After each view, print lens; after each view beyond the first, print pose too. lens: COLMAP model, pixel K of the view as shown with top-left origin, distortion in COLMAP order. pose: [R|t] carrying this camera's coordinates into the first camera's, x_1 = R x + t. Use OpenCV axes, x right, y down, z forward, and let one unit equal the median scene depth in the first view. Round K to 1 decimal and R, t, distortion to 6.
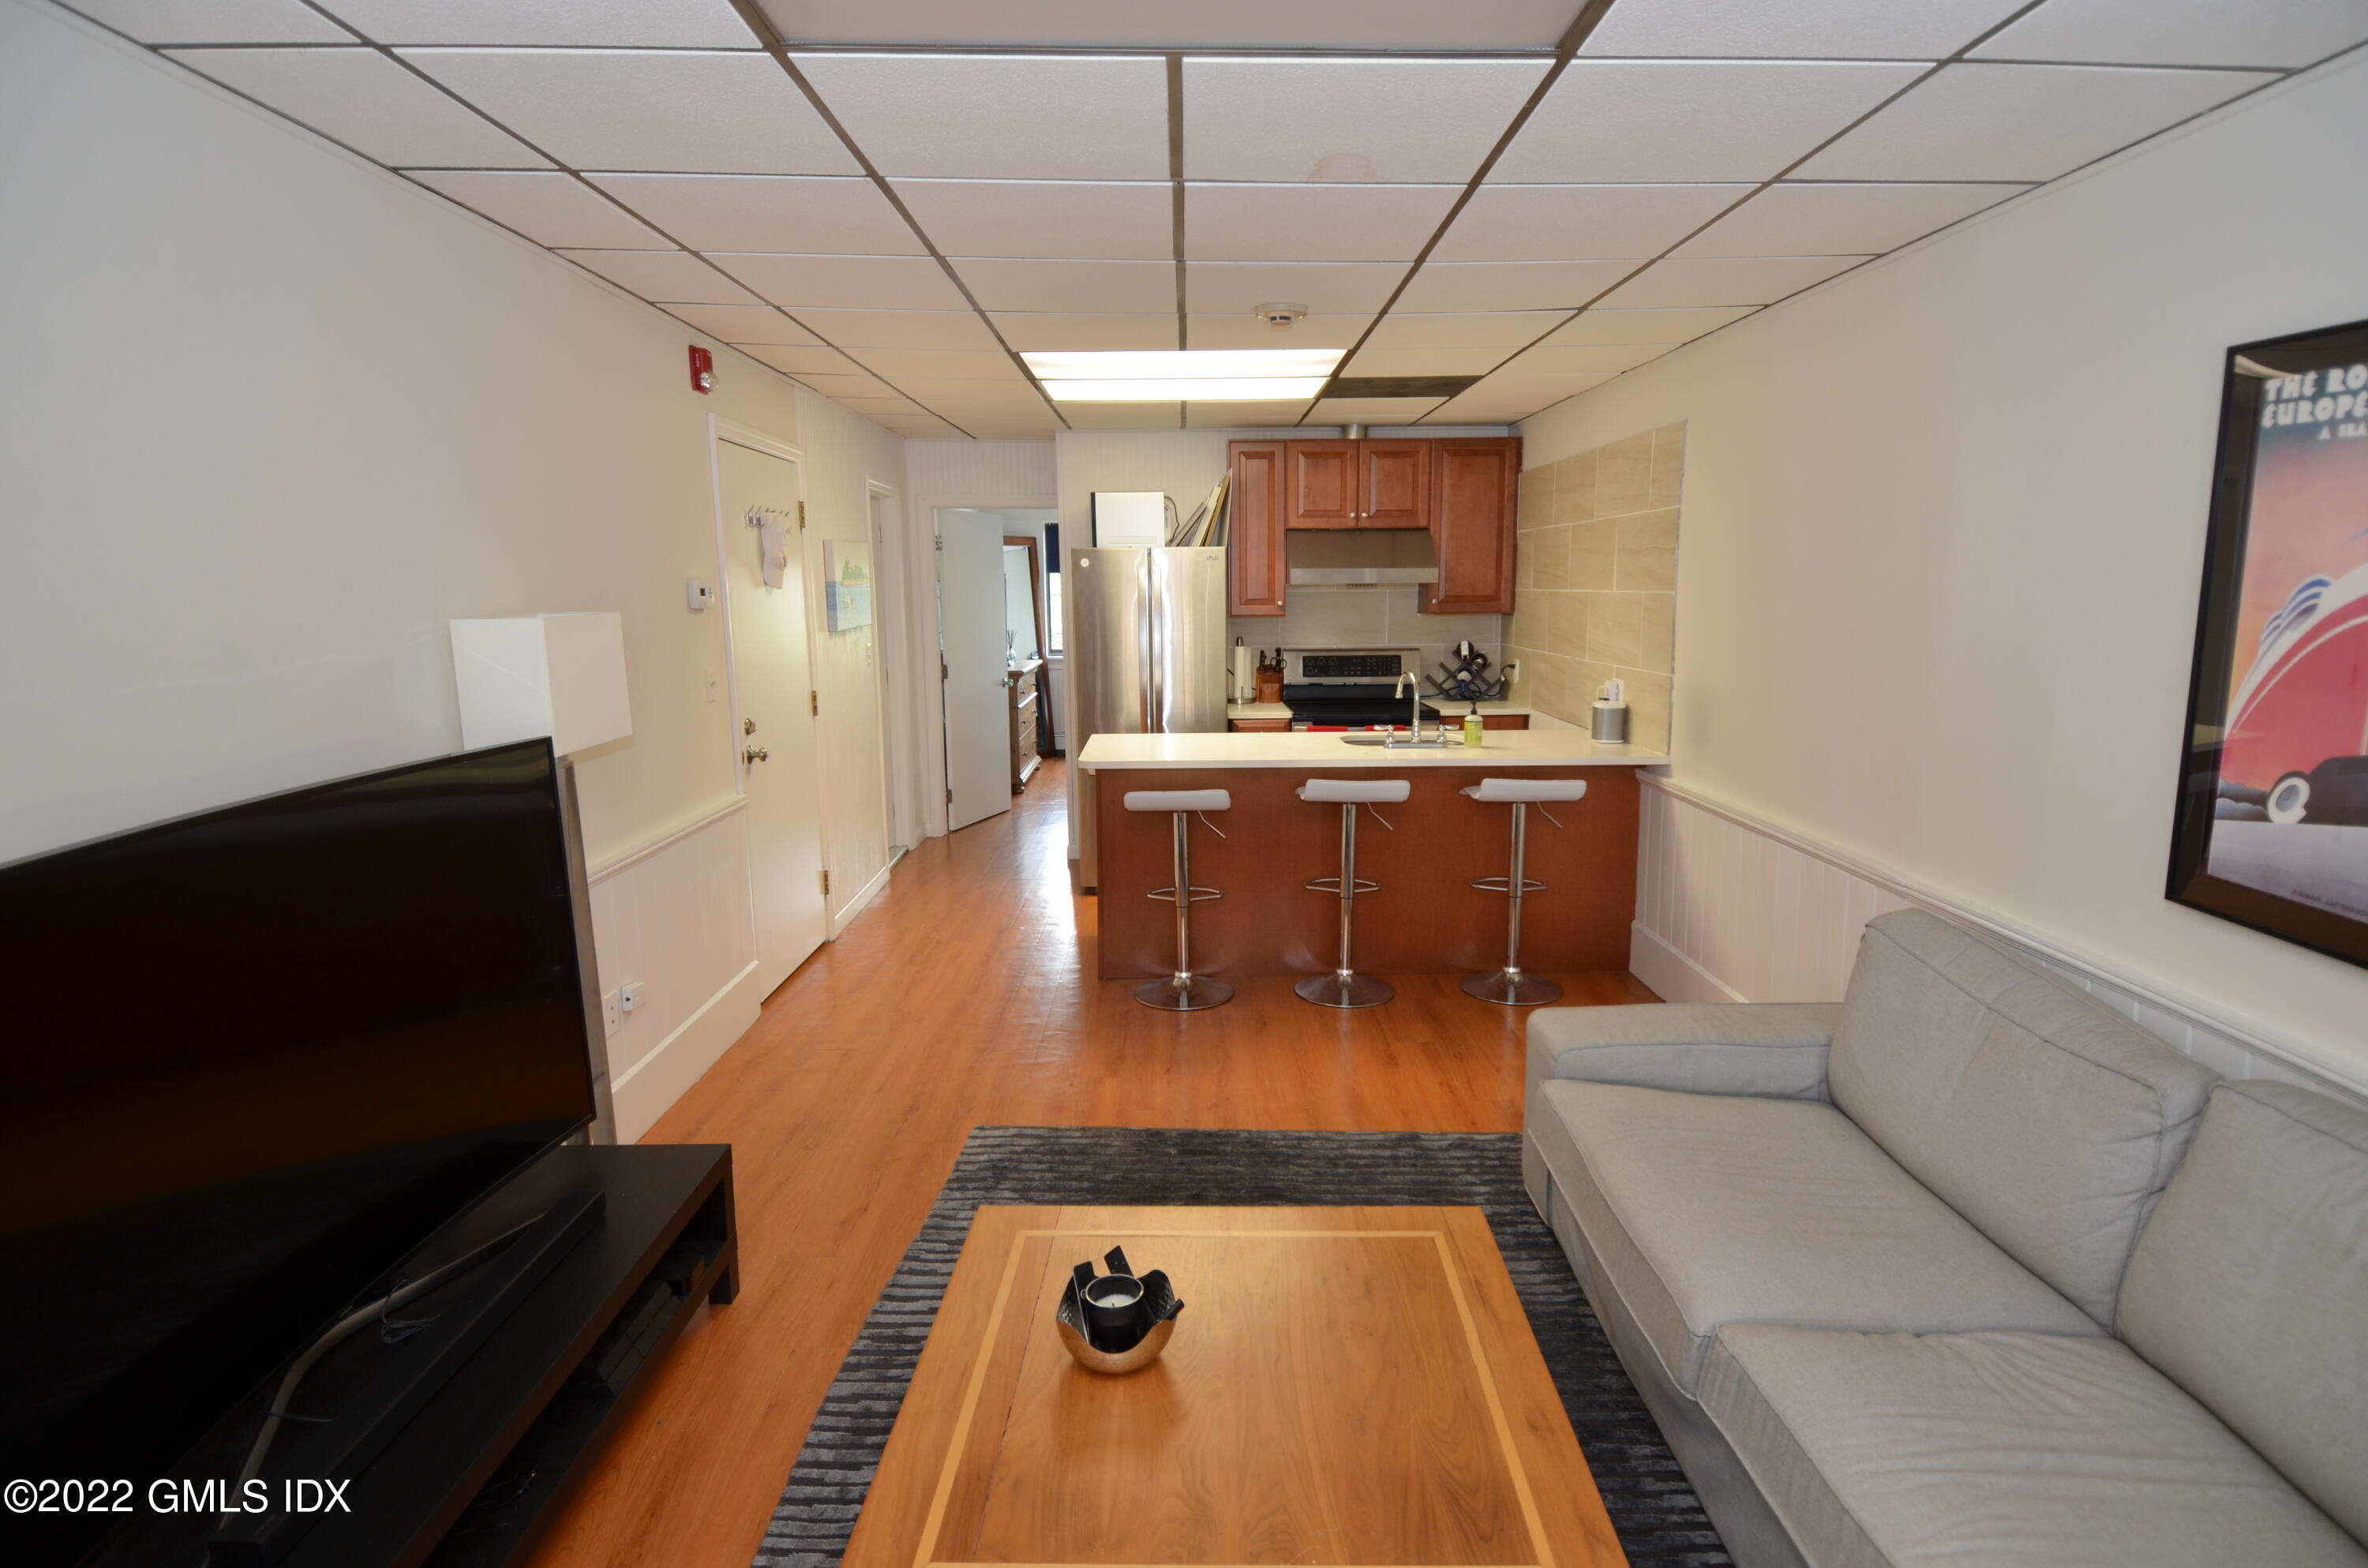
lens RADIAL K [[1235.4, 0, 1191.9], [0, 1235.4, 771.2], [0, 0, 1]] dist [0.008095, -0.002371]
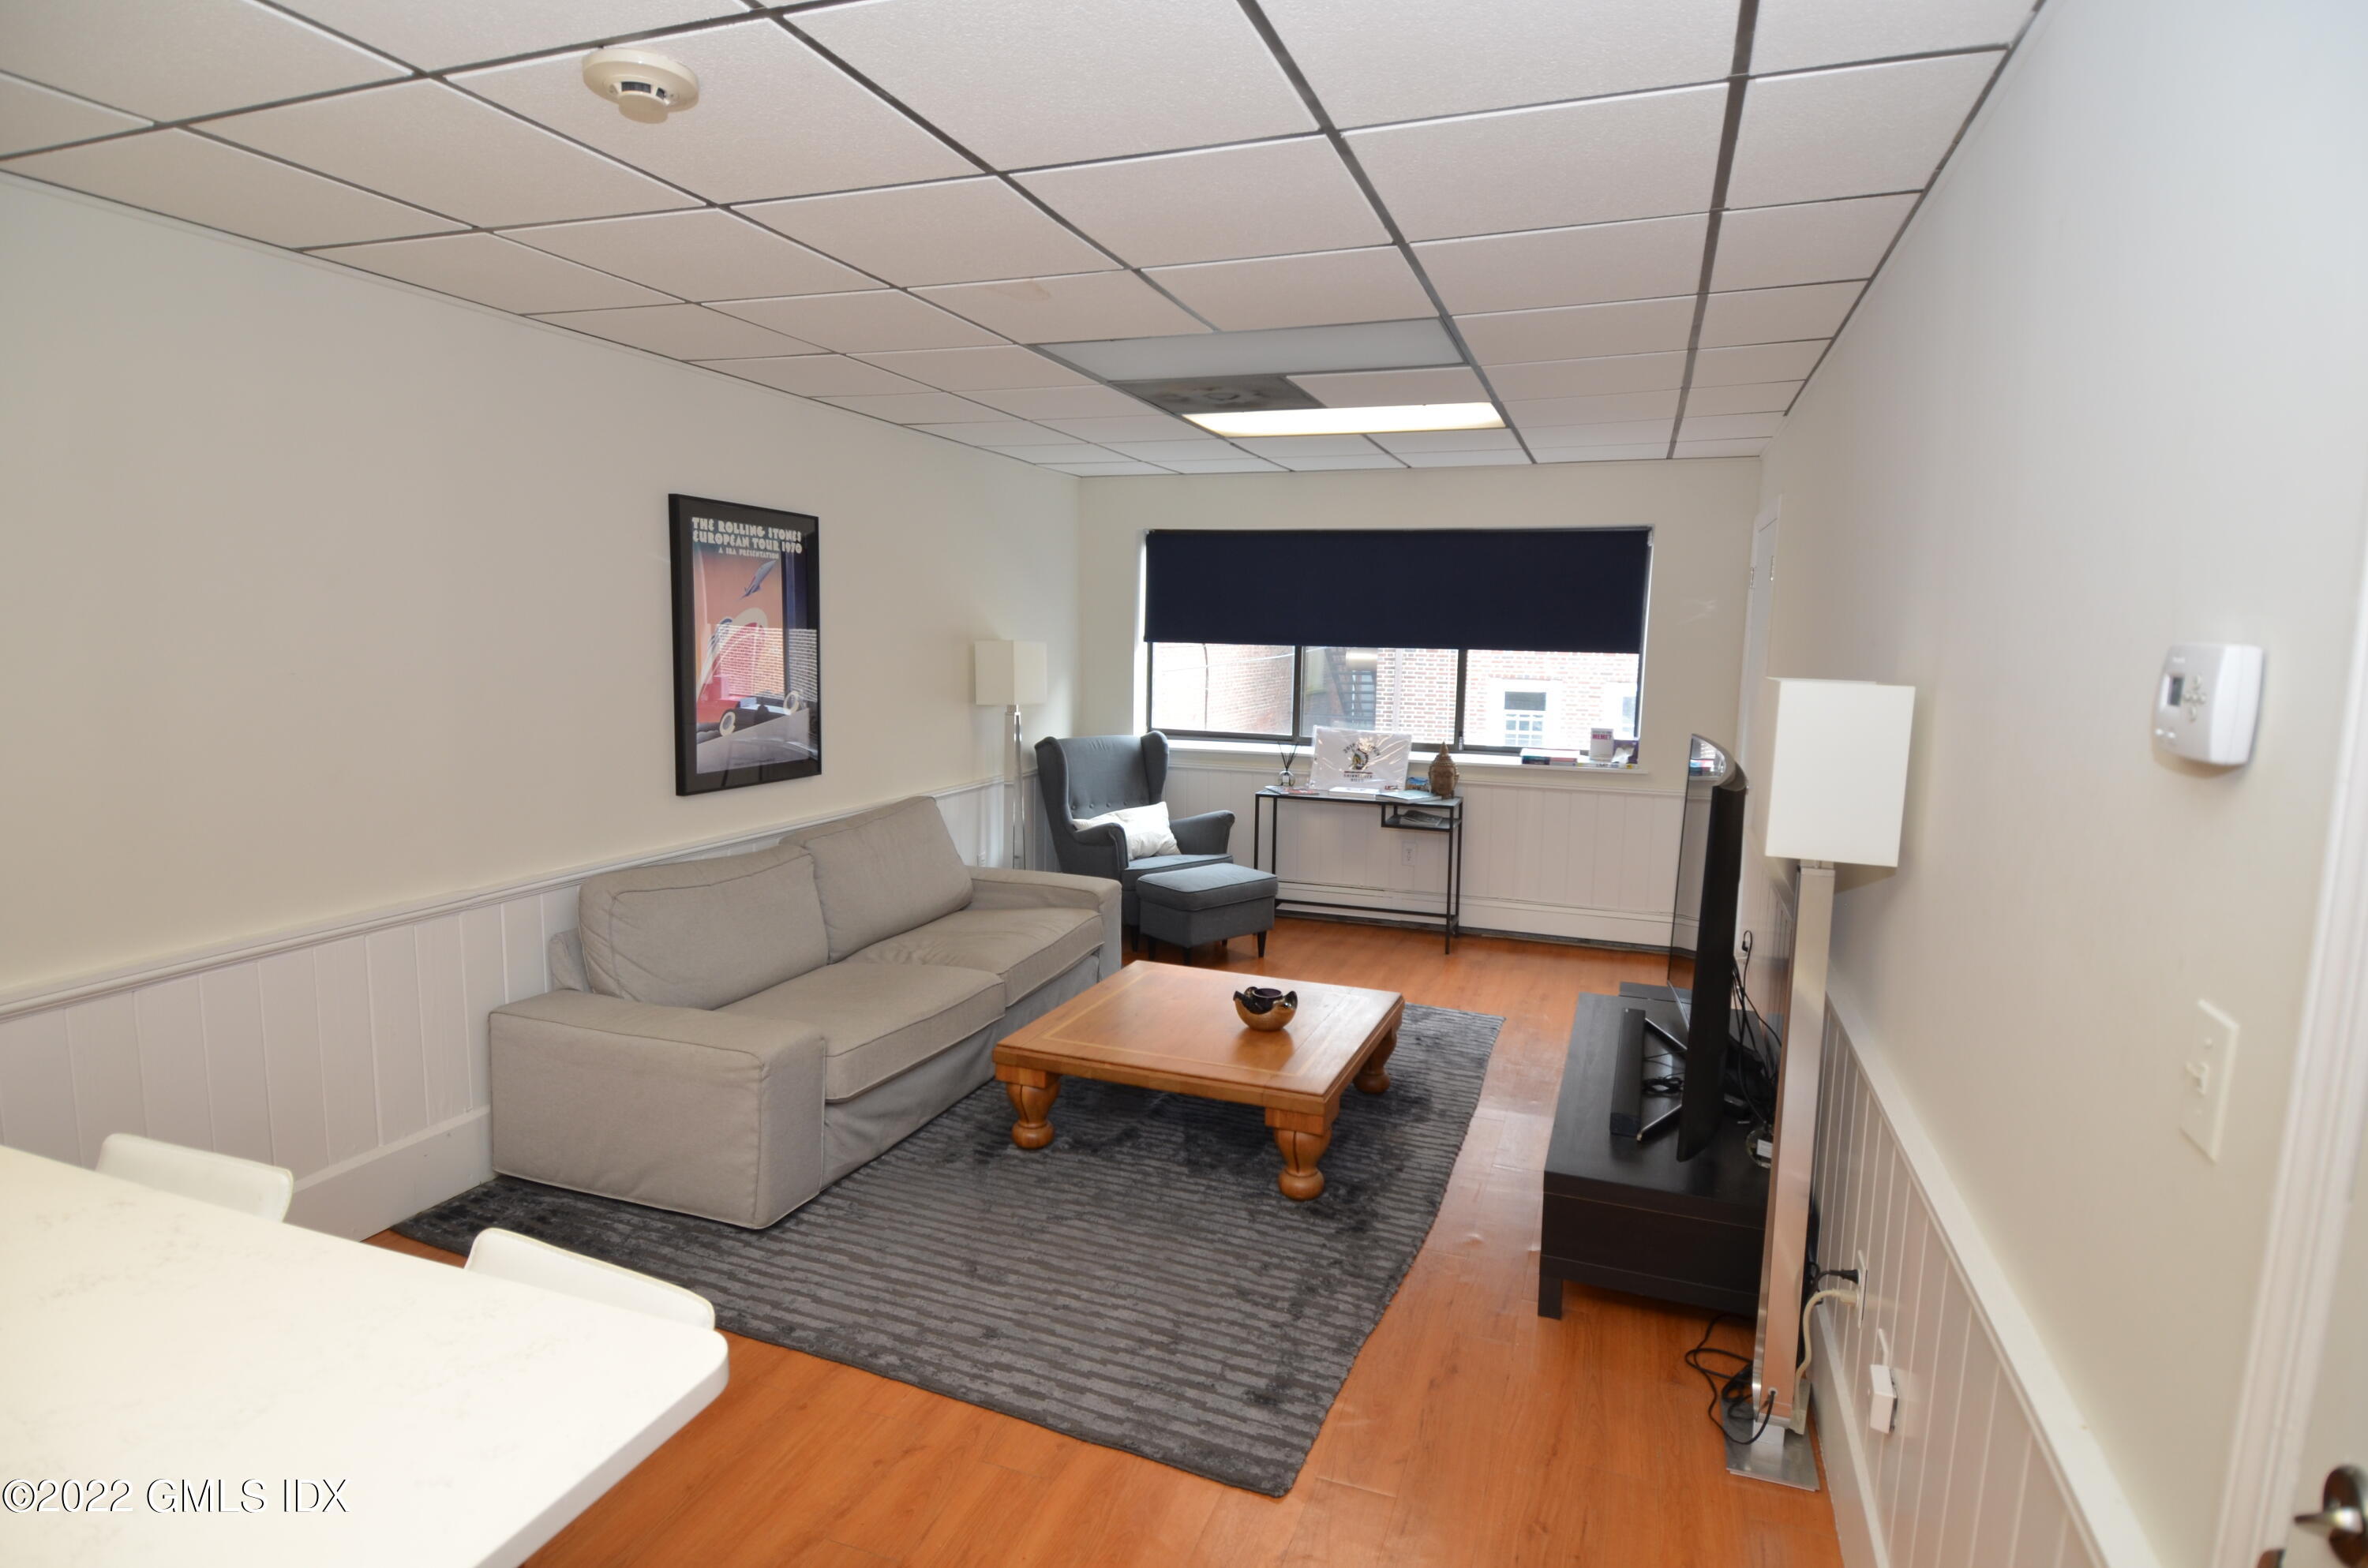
lens RADIAL K [[1235.4, 0, 1205.1], [0, 1235.4, 785.3], [0, 0, 1]] dist [0.008095, -0.002371]
pose [[-0.940666, -0.062241, 0.333576, -0.573231], [0.033247, 0.961400, 0.273139, -0.414621], [-0.337700, 0.268023, -0.902287, 2.605270]]
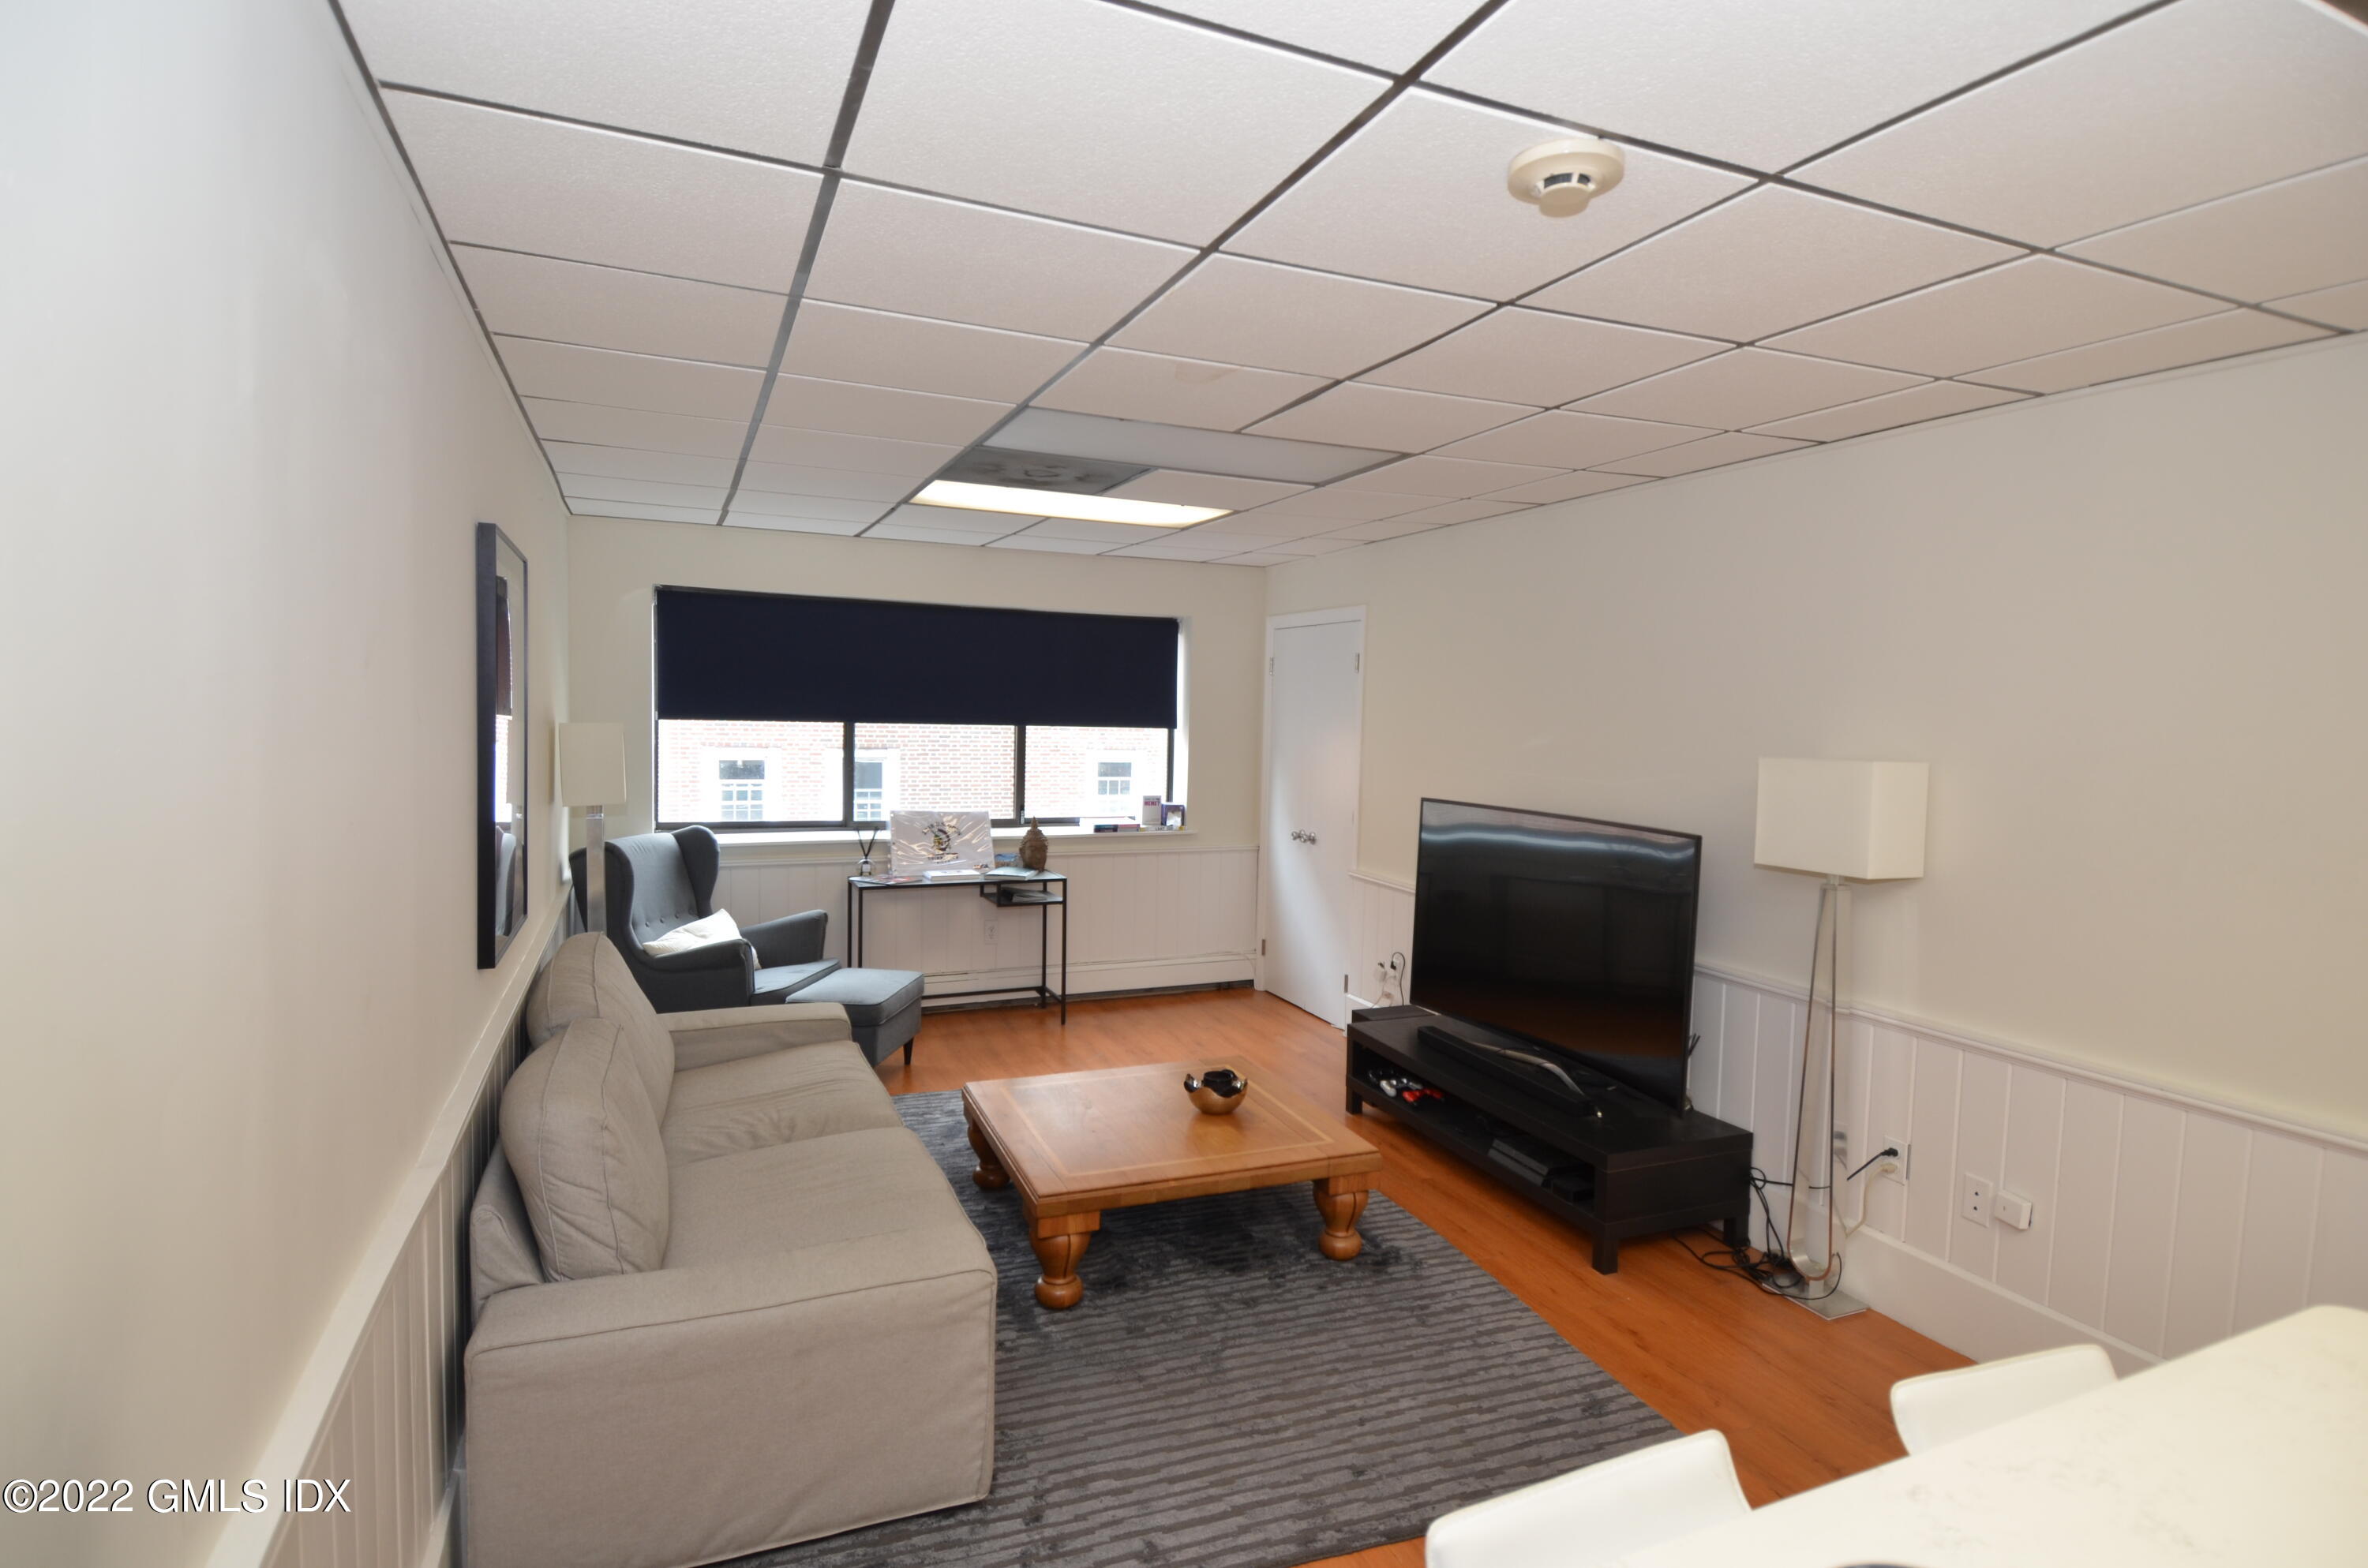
lens RADIAL K [[1235.4, 0, 1204.6], [0, 1235.4, 784.4], [0, 0, 1]] dist [0.008095, -0.002371]
pose [[-0.918480, 0.004096, -0.395445, 0.680854], [-0.083952, 0.975136, 0.205091, -0.415773], [0.386453, 0.221570, -0.895299, 2.551936]]
